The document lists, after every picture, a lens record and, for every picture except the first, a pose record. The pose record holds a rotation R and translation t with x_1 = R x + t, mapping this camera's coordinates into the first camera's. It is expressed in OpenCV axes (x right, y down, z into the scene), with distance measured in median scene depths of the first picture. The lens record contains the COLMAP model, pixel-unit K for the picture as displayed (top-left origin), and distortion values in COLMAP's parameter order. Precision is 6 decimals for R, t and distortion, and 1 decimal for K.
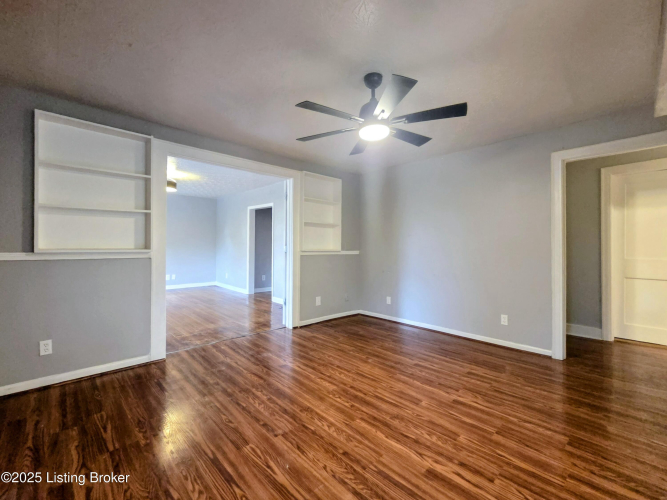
lens RADIAL K [[295.1, 0, 335.0], [0, 295.1, 244.4], [0, 0, 1]] dist [0.003865, 0.000107]
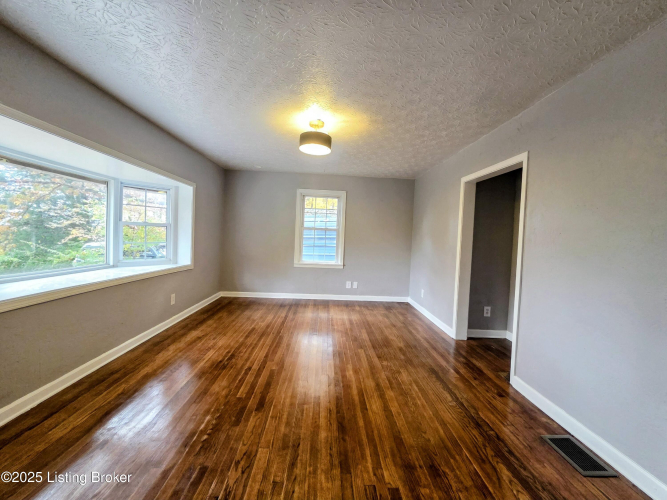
lens RADIAL K [[295.1, 0, 335.0], [0, 295.1, 244.4], [0, 0, 1]] dist [0.003865, 0.000107]
pose [[0.770747, 0.041791, -0.635769, -0.125014], [-0.026654, 0.999088, 0.033360, -0.020182], [0.636584, -0.008766, 0.771158, 0.434843]]
